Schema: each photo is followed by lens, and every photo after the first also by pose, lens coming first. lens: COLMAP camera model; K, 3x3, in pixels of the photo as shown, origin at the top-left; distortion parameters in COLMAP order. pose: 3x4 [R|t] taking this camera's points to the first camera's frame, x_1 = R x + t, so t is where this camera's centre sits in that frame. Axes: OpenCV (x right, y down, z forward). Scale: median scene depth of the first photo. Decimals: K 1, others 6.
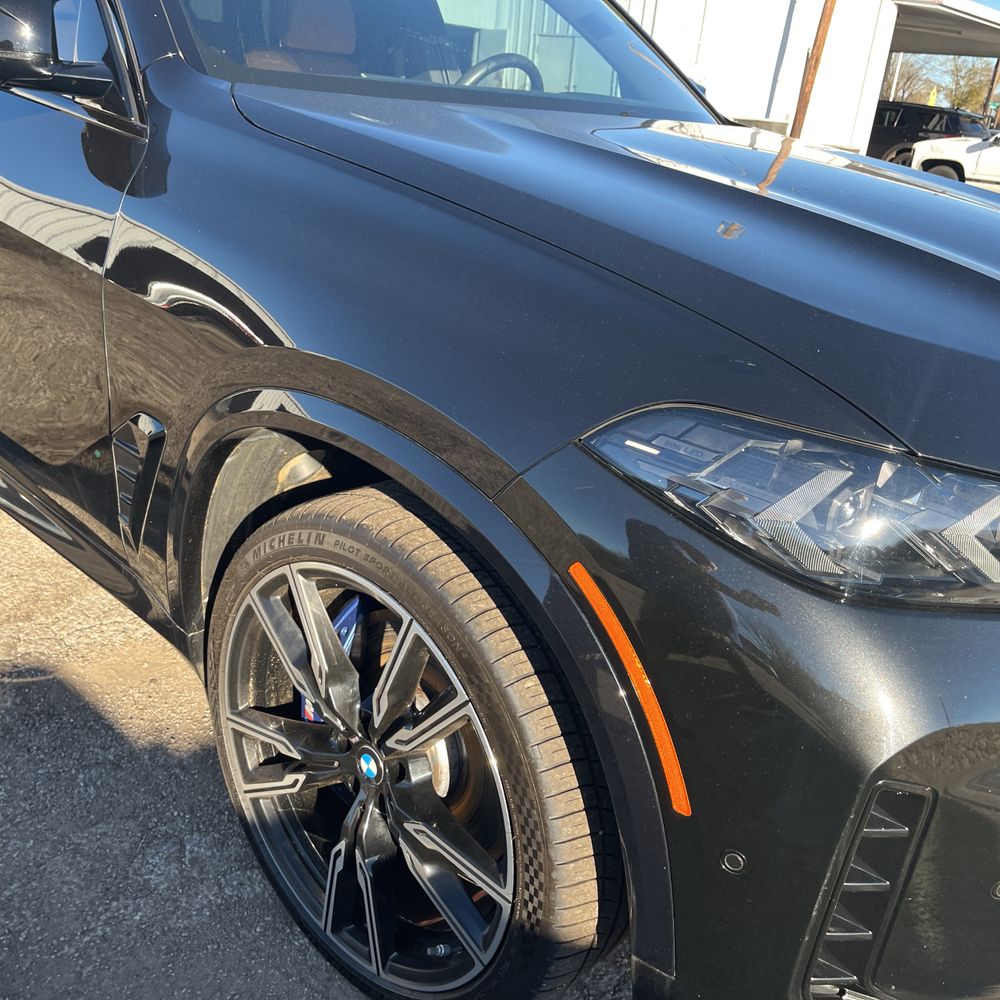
lens RADIAL K [[1050.0, 0, 497.8], [0, 1050.0, 502.7], [0, 0, 1]] dist [0.028167, 0.000000]
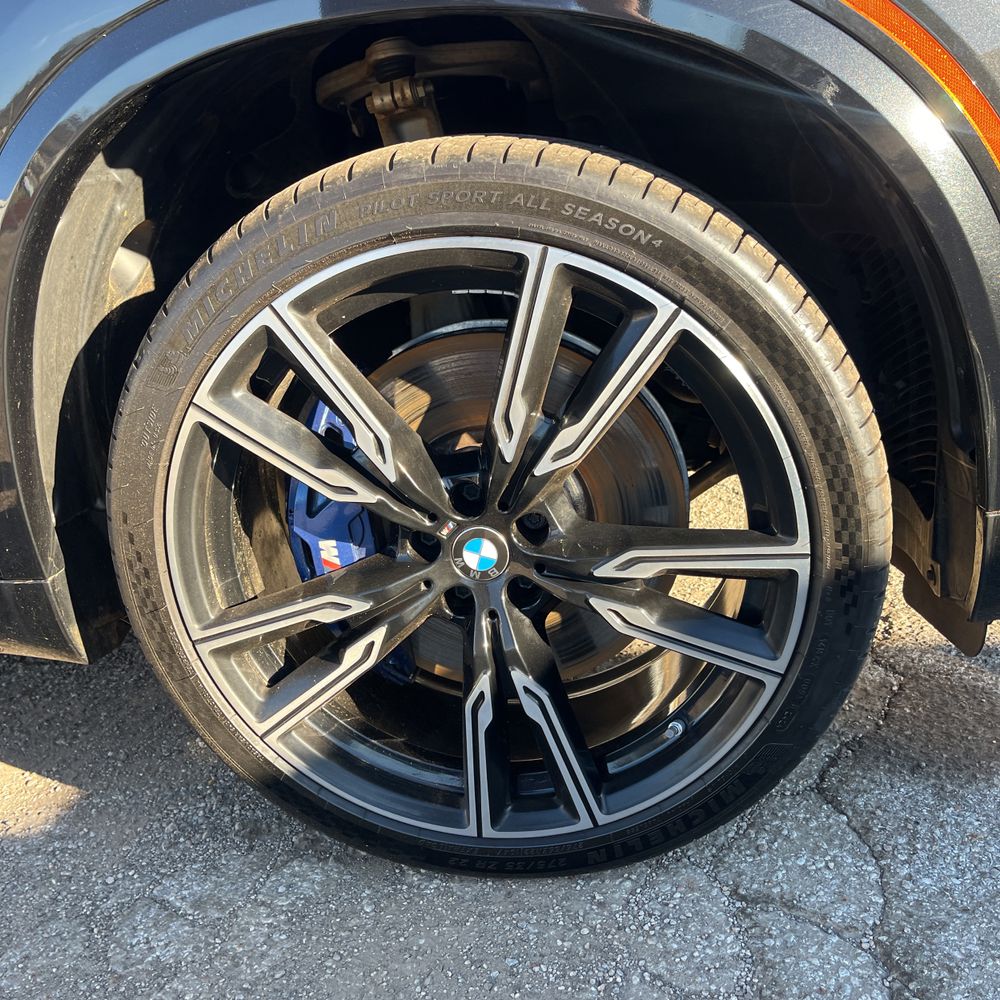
lens RADIAL K [[1050.0, 0, 502.0], [0, 1050.0, 522.8], [0, 0, 1]] dist [0.028167, 0.000000]
pose [[0.792586, -0.379083, 0.477602, -0.425208], [0.399586, 0.914544, 0.062774, 0.188789], [-0.460584, 0.141089, 0.876331, 0.373074]]
